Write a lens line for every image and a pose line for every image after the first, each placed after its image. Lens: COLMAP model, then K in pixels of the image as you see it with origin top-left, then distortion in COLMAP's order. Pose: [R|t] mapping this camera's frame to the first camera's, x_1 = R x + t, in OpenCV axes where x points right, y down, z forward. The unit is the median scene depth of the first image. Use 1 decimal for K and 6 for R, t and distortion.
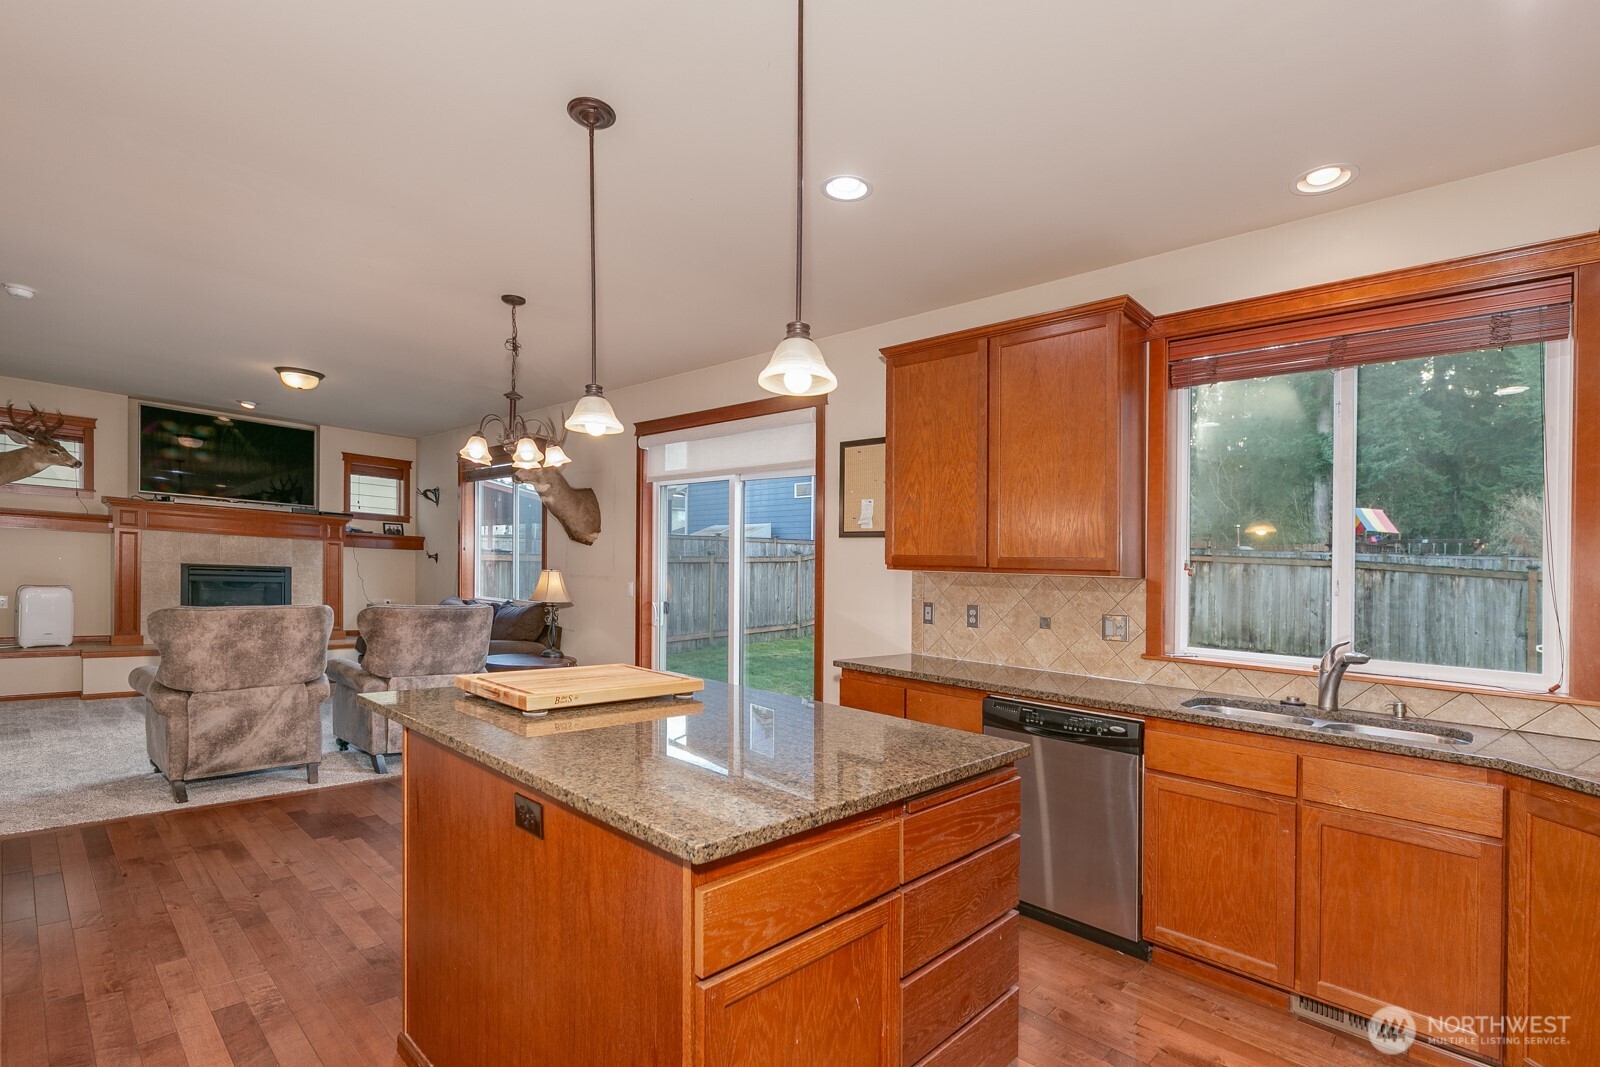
lens RADIAL K [[734.4, 0, 751.7], [0, 734.4, 611.5], [0, 0, 1]] dist [-0.001199, 0.000242]
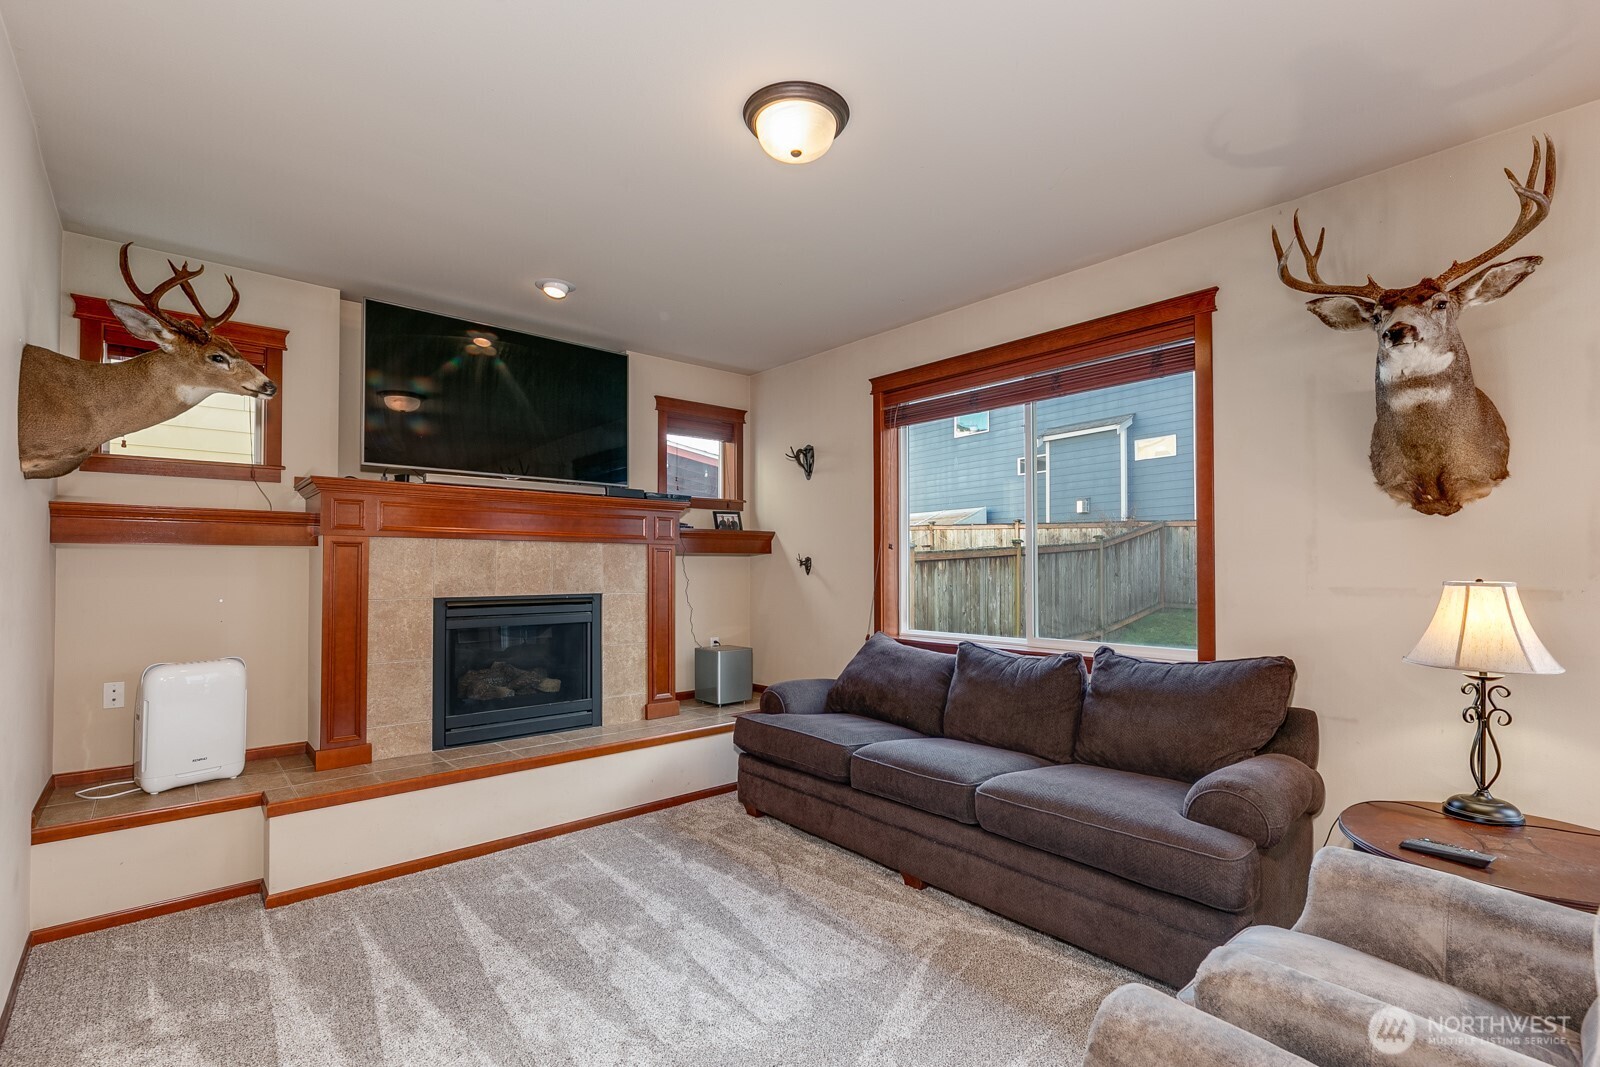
lens RADIAL K [[734.4, 0, 779.5], [0, 734.4, 562.9], [0, 0, 1]] dist [-0.001199, 0.000242]
pose [[0.995225, -0.045964, -0.086109, -0.463027], [0.040752, 0.997285, -0.061329, -0.046013], [0.088694, 0.057527, 0.994396, 0.475869]]
